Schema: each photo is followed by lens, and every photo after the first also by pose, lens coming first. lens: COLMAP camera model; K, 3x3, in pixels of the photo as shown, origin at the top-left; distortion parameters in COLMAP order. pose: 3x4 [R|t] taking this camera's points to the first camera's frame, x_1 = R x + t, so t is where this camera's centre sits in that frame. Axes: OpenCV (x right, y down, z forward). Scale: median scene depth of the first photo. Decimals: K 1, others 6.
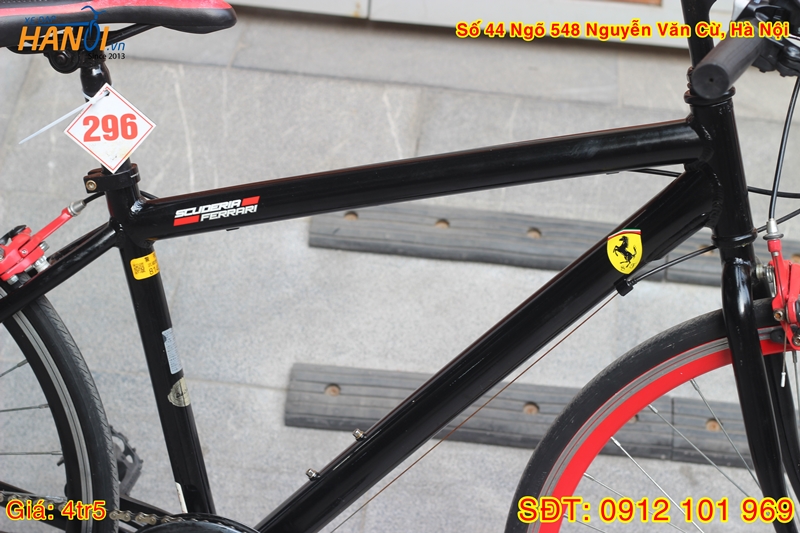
lens RADIAL K [[1927.7, 0, 400.0], [0, 1927.7, 266.5], [0, 0, 1]] dist [-0.062409, -0.144177]
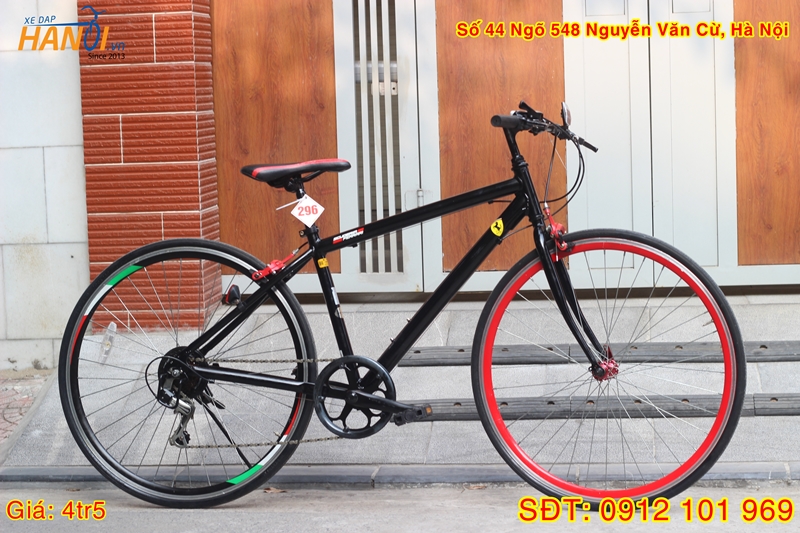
lens RADIAL K [[1927.7, 0, 400.0], [0, 1927.7, 266.5], [0, 0, 1]] dist [-0.062409, -0.144177]
pose [[0.993890, -0.096262, -0.054010, 0.118927], [0.067924, 0.919088, -0.388154, 1.068363], [0.087004, 0.382114, 0.920010, -1.469581]]
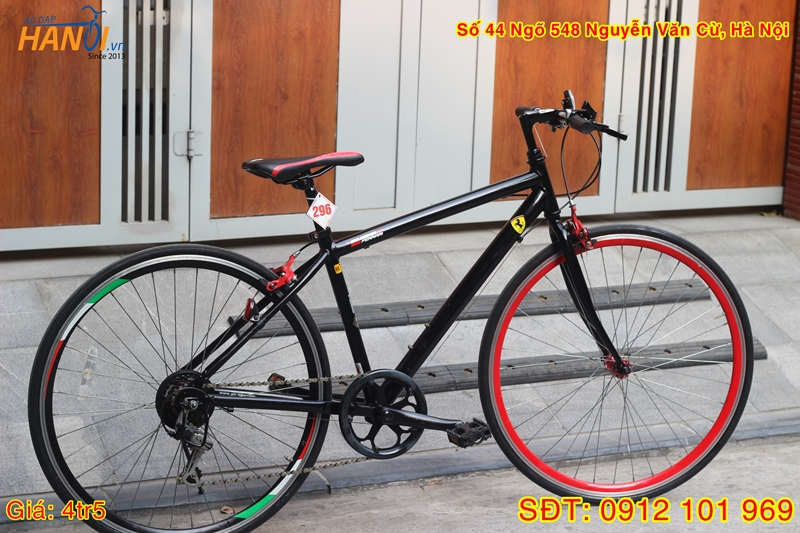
lens RADIAL K [[1927.7, 0, 400.0], [0, 1927.7, 266.5], [0, 0, 1]] dist [-0.062409, -0.144177]
pose [[0.865550, -0.149078, 0.478120, -1.240600], [0.255962, 0.952246, -0.166463, 0.426457], [-0.430472, 0.266463, 0.862376, -1.127645]]
